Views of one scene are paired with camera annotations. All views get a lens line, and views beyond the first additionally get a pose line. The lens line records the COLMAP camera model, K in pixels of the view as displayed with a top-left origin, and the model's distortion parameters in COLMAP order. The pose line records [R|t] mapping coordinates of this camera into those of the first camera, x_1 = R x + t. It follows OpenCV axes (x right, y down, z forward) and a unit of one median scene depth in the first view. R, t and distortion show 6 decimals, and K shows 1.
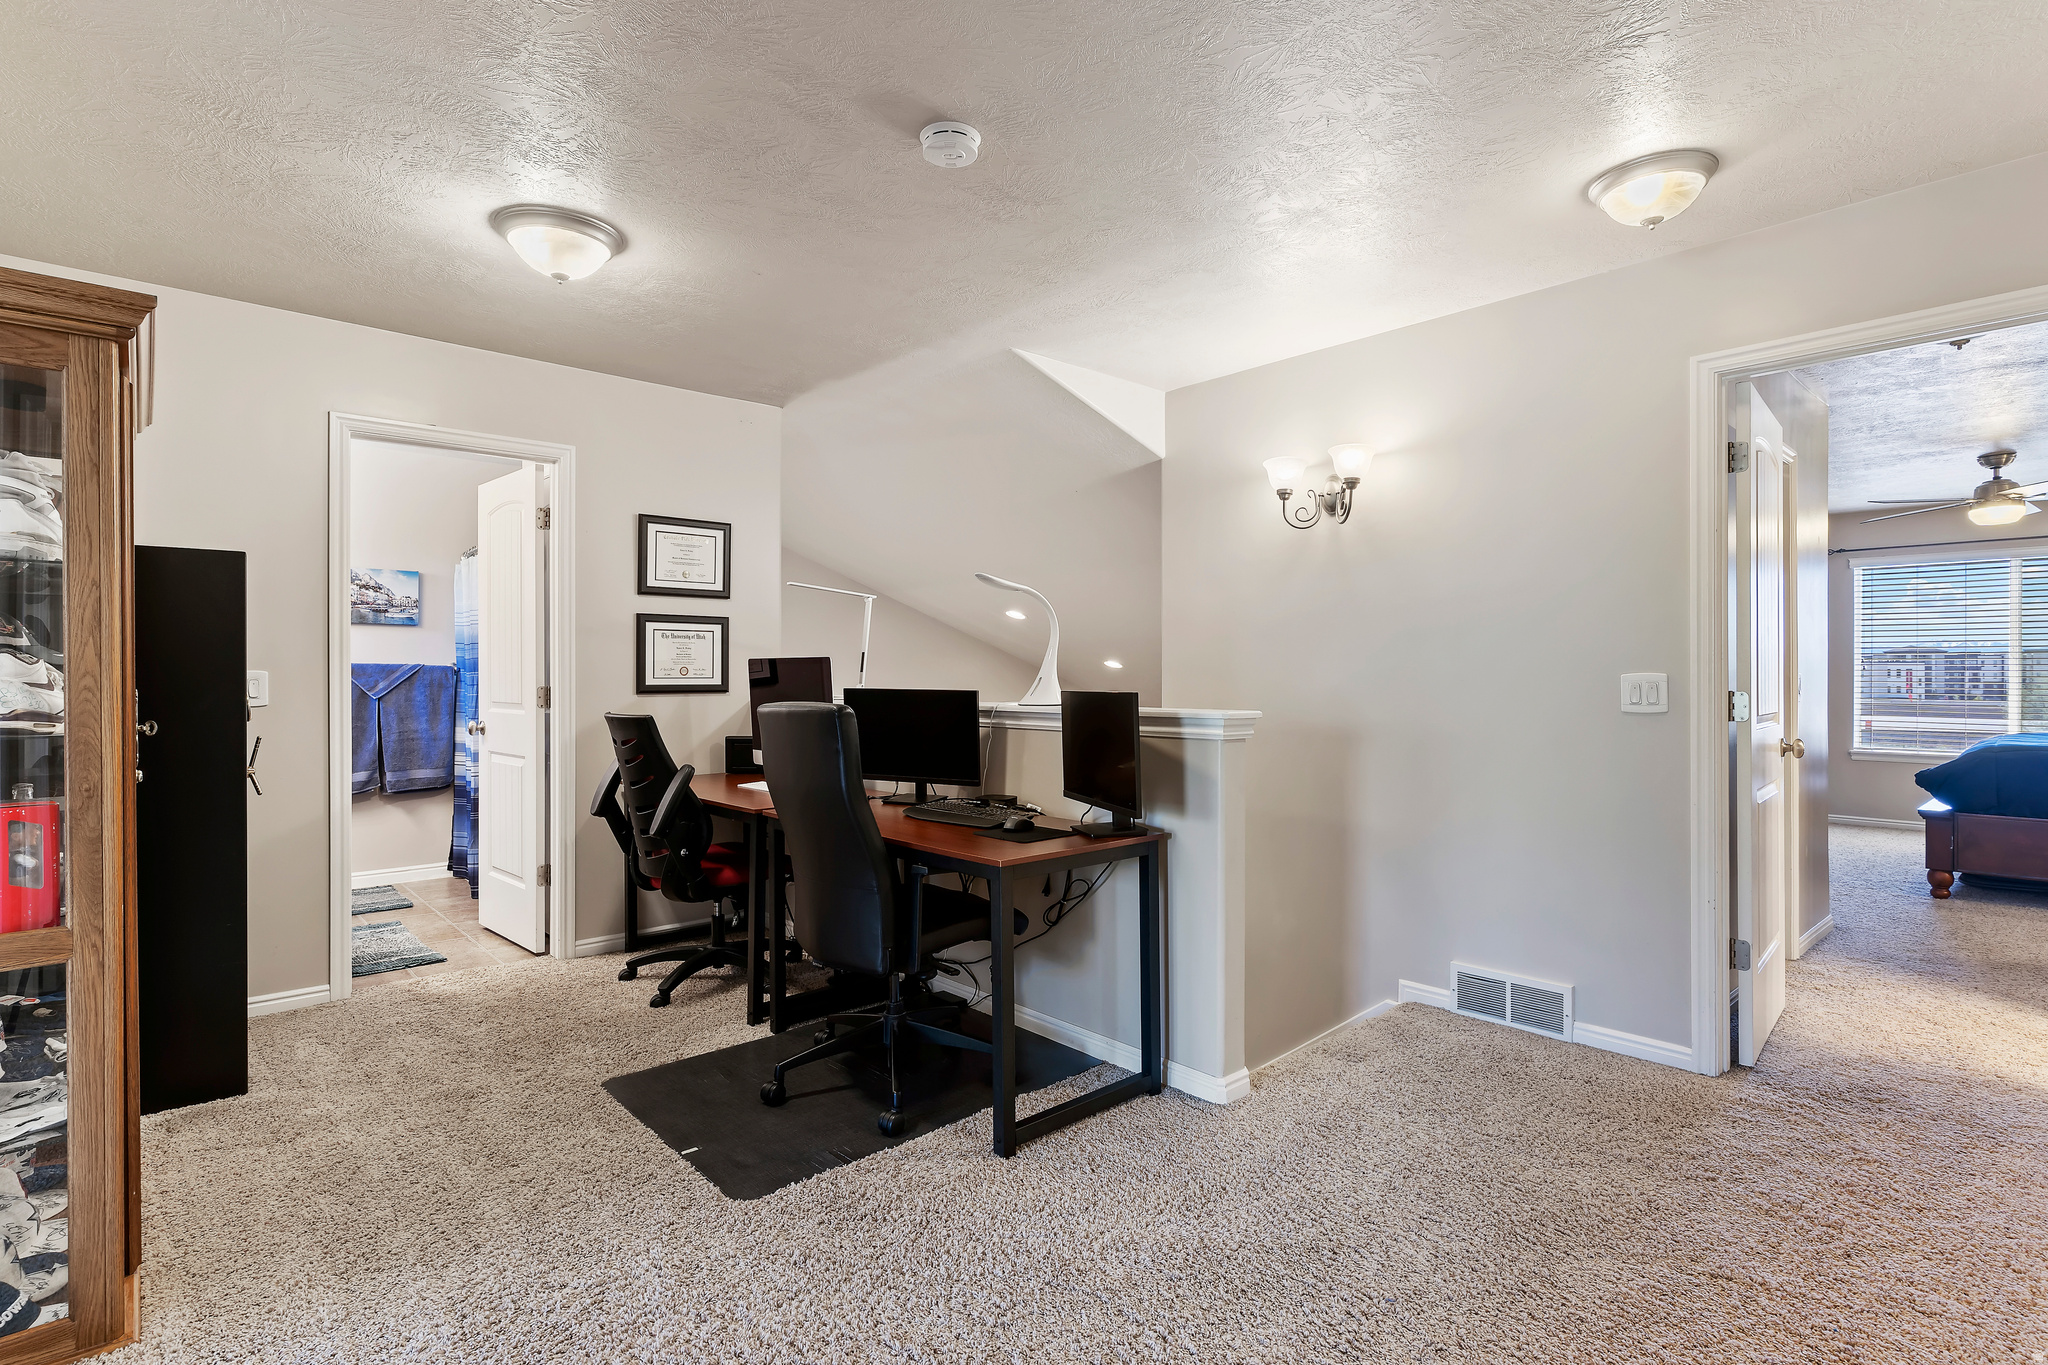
lens RADIAL K [[995.8, 0, 1016.2], [0, 995.8, 681.4], [0, 0, 1]] dist [0.001857, 0.000210]
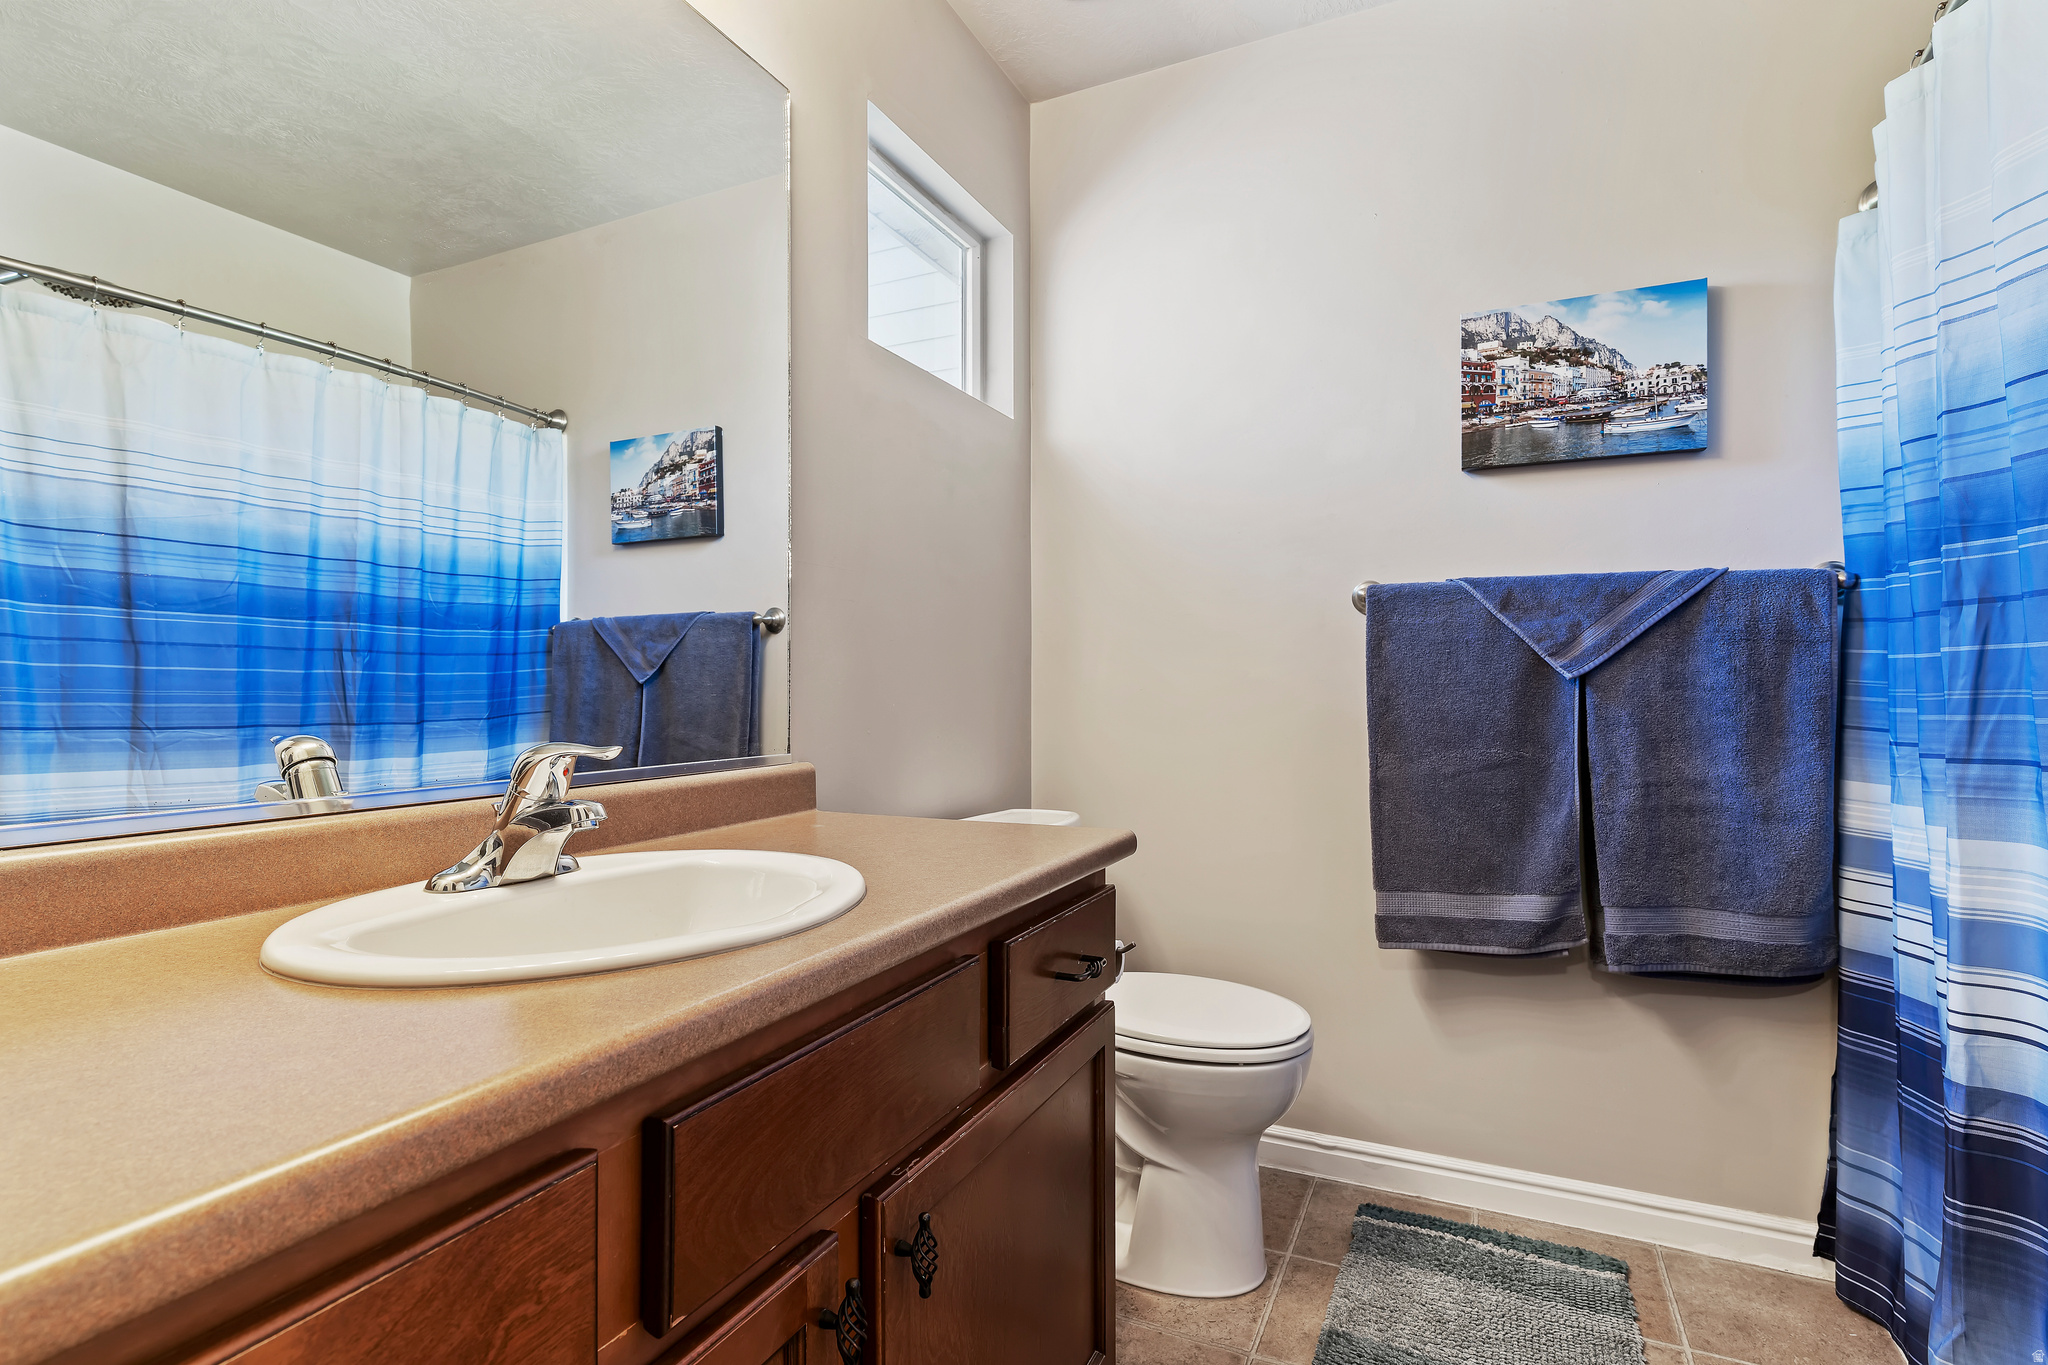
lens RADIAL K [[995.8, 0, 1018.7], [0, 995.8, 679.6], [0, 0, 1]] dist [0.001857, 0.000210]
pose [[0.391030, -0.011873, -0.920301, -0.399543], [-0.003819, 0.999887, -0.014522, 0.022604], [0.920370, 0.009193, 0.390940, 0.683118]]
